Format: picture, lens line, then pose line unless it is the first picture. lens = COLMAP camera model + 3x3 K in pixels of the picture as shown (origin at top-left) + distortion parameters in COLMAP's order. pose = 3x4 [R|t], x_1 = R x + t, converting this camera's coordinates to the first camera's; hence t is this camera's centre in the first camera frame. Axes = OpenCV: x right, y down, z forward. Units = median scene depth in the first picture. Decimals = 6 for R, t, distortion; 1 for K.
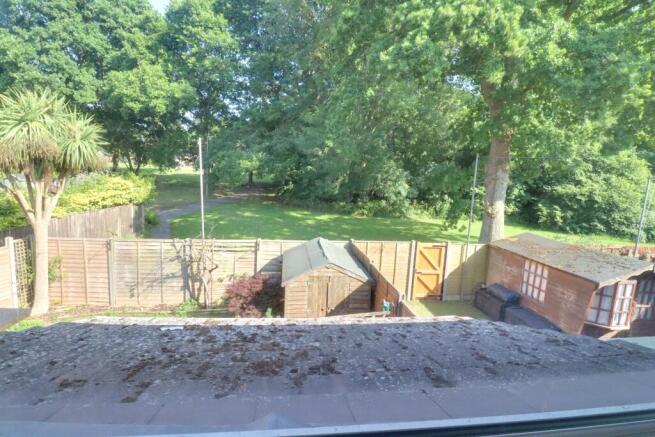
lens RADIAL K [[311.0, 0, 323.5], [0, 311.0, 215.6], [0, 0, 1]] dist [-0.005212, -0.007776]
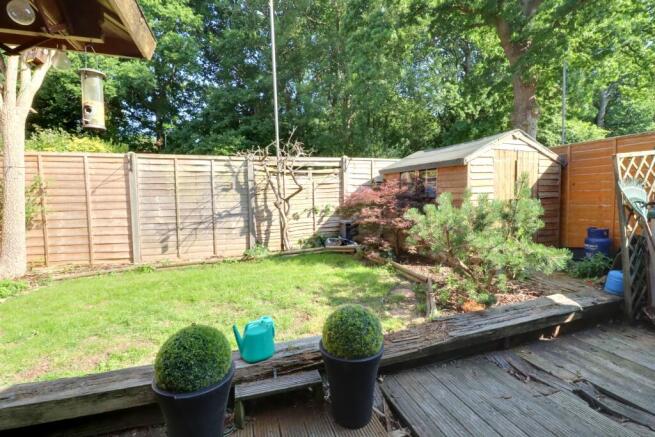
lens RADIAL K [[311.0, 0, 333.8], [0, 311.0, 215.8], [0, 0, 1]] dist [-0.005212, -0.007776]
pose [[0.979590, -0.079243, 0.184725, -0.387872], [0.087243, 0.995552, -0.035576, 0.244306], [-0.181084, 0.050966, 0.982146, 0.297663]]
